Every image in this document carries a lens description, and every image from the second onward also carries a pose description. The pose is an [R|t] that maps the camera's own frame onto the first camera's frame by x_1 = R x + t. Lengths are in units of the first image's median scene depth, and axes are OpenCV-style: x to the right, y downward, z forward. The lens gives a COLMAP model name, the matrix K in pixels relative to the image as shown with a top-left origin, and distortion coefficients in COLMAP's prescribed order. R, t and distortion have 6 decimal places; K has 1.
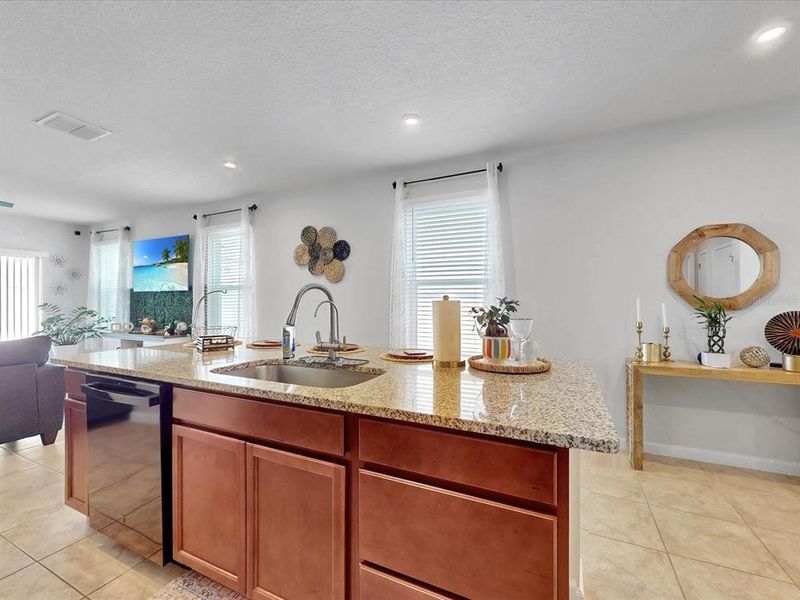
lens RADIAL K [[353.3, 0, 400.0], [0, 353.3, 300.0], [0, 0, 1]] dist [0.000809, -0.000176]
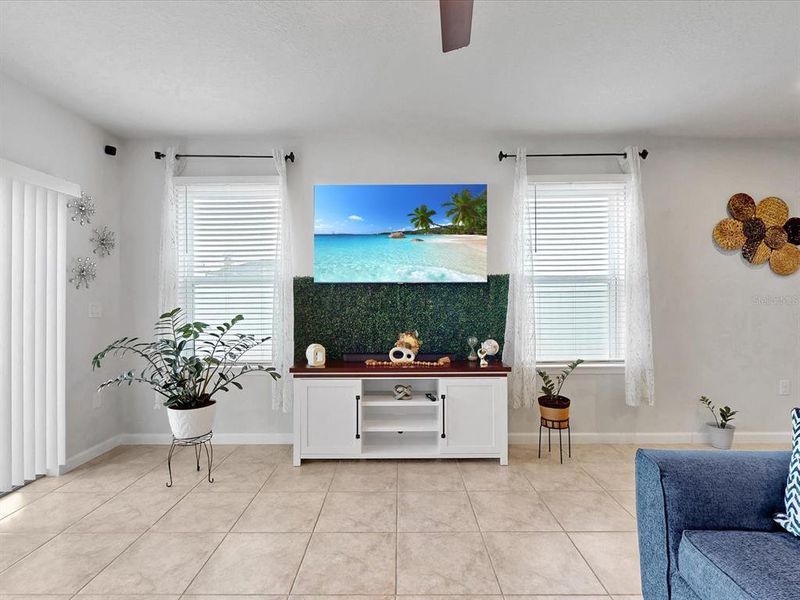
lens RADIAL K [[394.8, 0, 400.0], [0, 394.8, 300.0], [0, 0, 1]] dist [0.012641, -0.000025]
pose [[0.903413, -0.000230, 0.428772, -0.958805], [0.001174, 0.999997, -0.001936, 0.002168], [-0.428771, 0.002252, 0.903411, 0.456245]]
